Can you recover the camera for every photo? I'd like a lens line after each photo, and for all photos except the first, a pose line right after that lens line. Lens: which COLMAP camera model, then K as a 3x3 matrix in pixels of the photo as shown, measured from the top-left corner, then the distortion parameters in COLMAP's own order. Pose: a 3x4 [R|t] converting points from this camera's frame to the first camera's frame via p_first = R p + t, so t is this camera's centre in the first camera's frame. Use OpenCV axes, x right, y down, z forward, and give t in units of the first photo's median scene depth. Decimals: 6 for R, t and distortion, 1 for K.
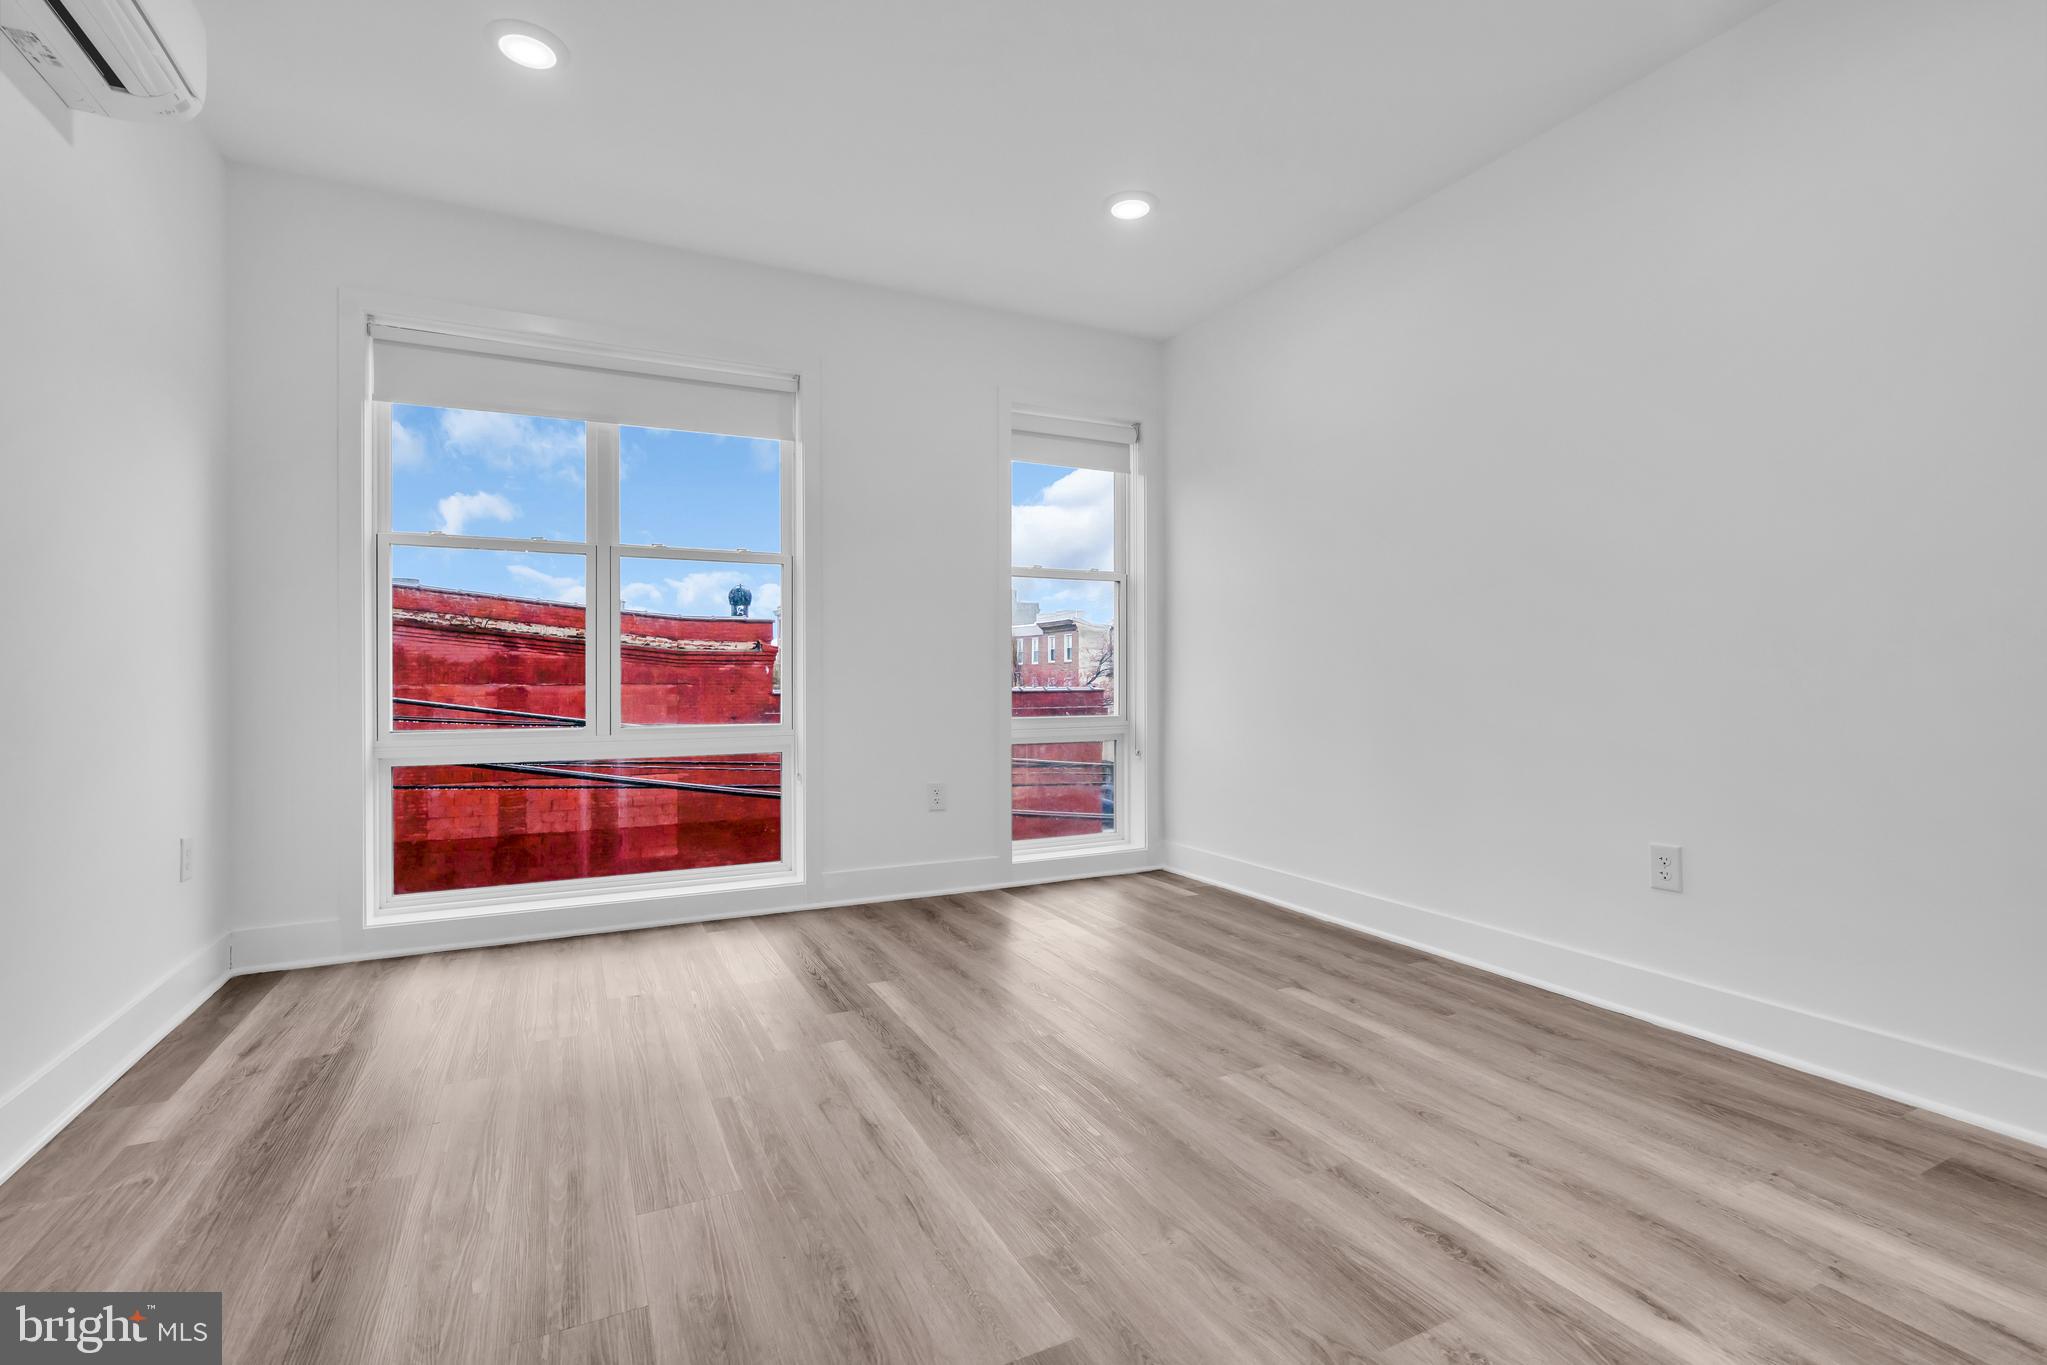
lens RADIAL K [[928.6, 0, 1024.5], [0, 928.6, 668.7], [0, 0, 1]] dist [-0.001923, 0.001300]
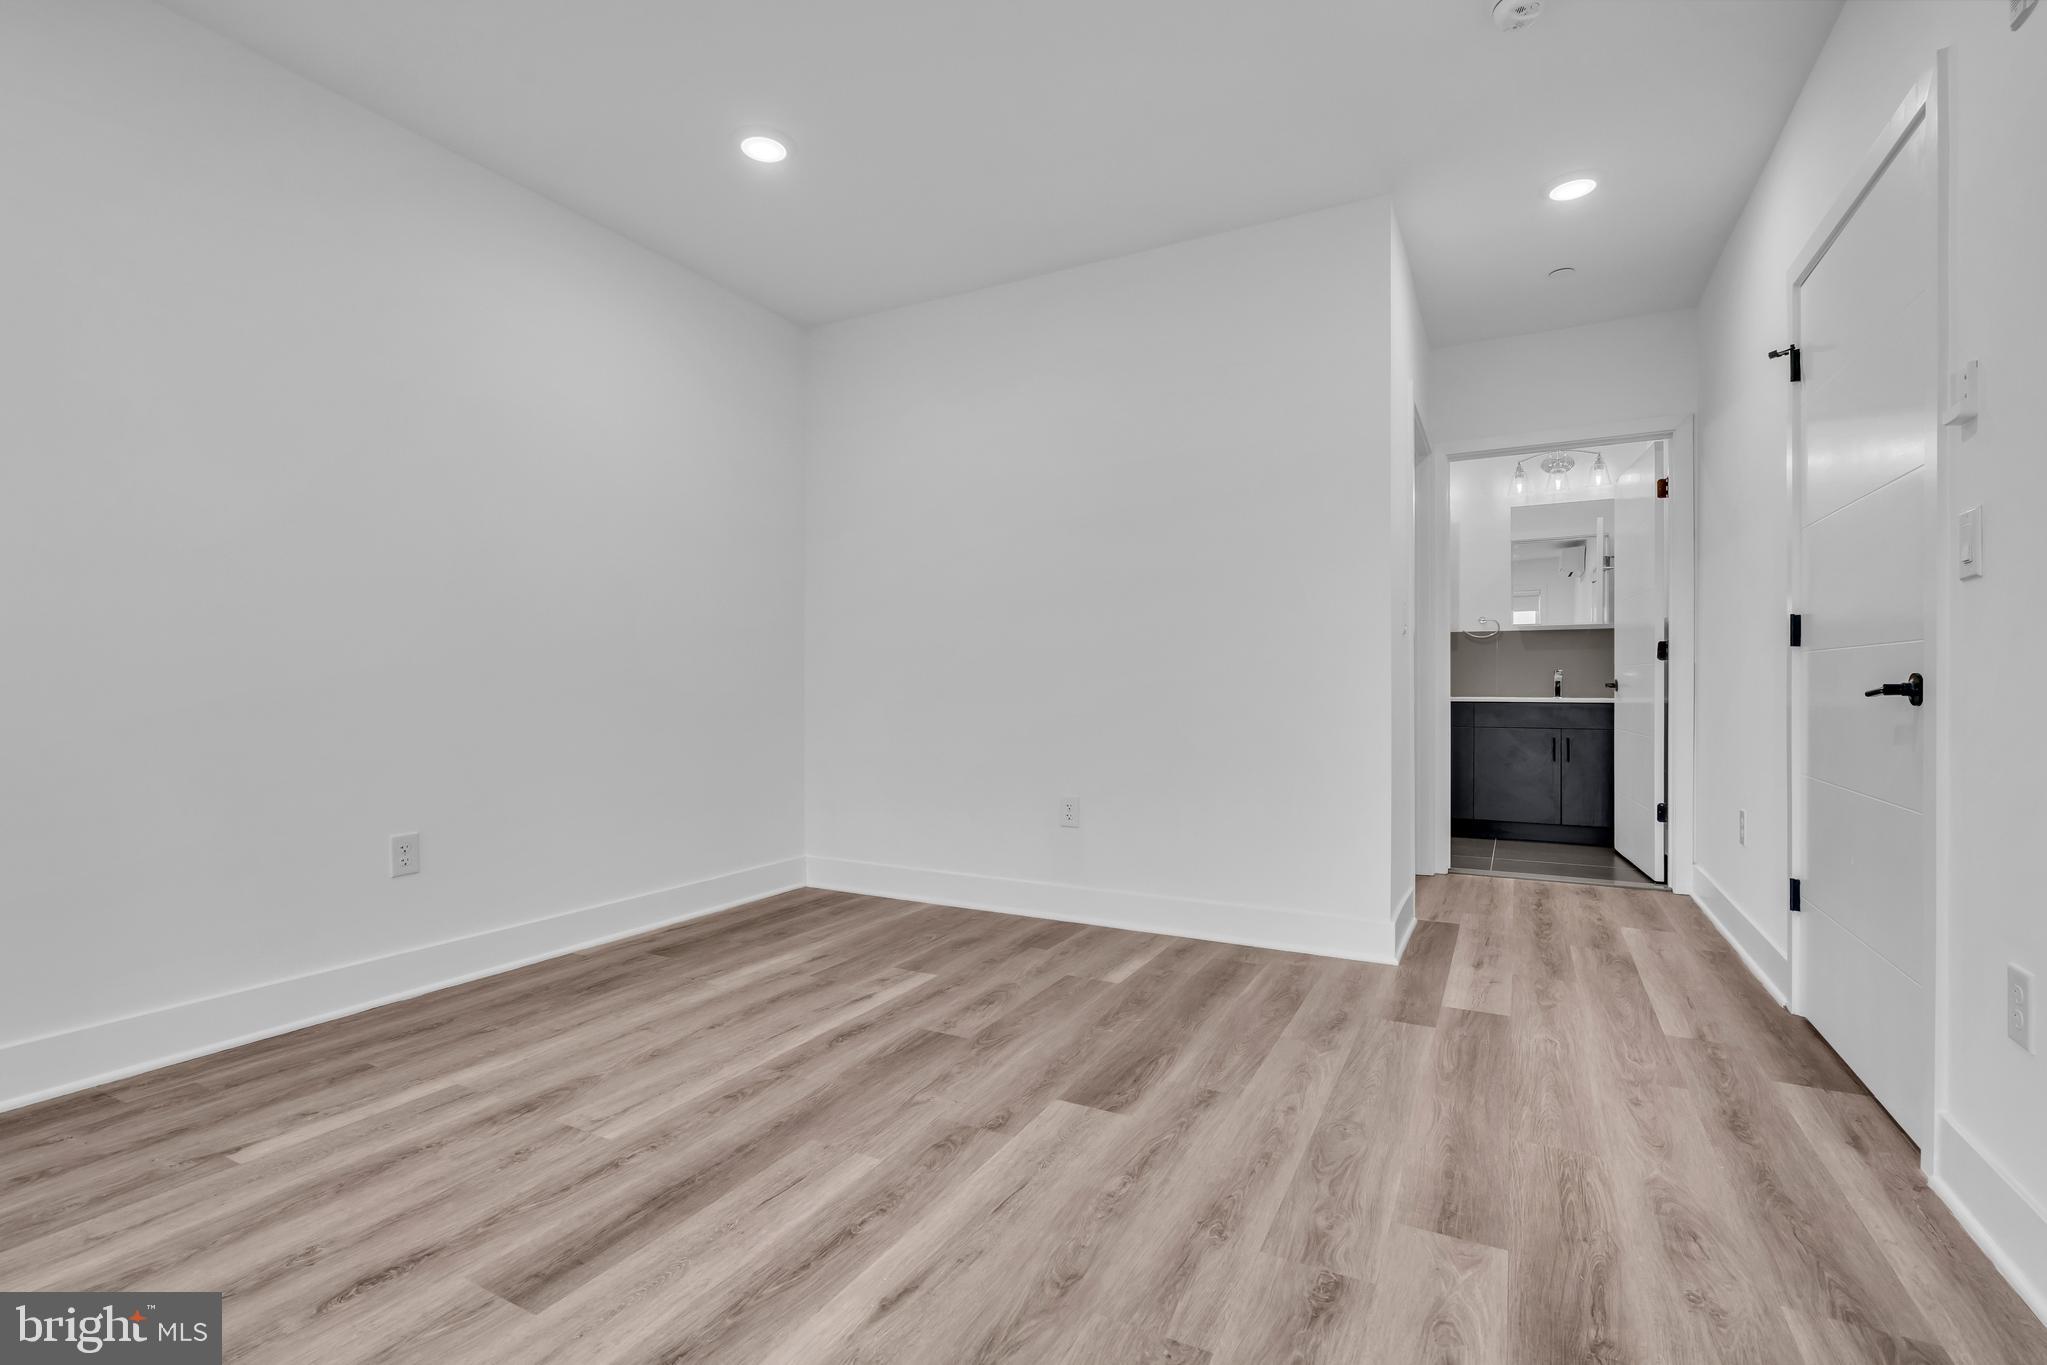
lens RADIAL K [[928.6, 0, 1024.0], [0, 928.6, 680.7], [0, 0, 1]] dist [-0.001923, 0.001300]
pose [[-0.578863, 0.006519, 0.815398, -0.566896], [-0.007066, 0.999890, -0.013010, 0.014706], [-0.815394, -0.013293, -0.578754, 0.928665]]
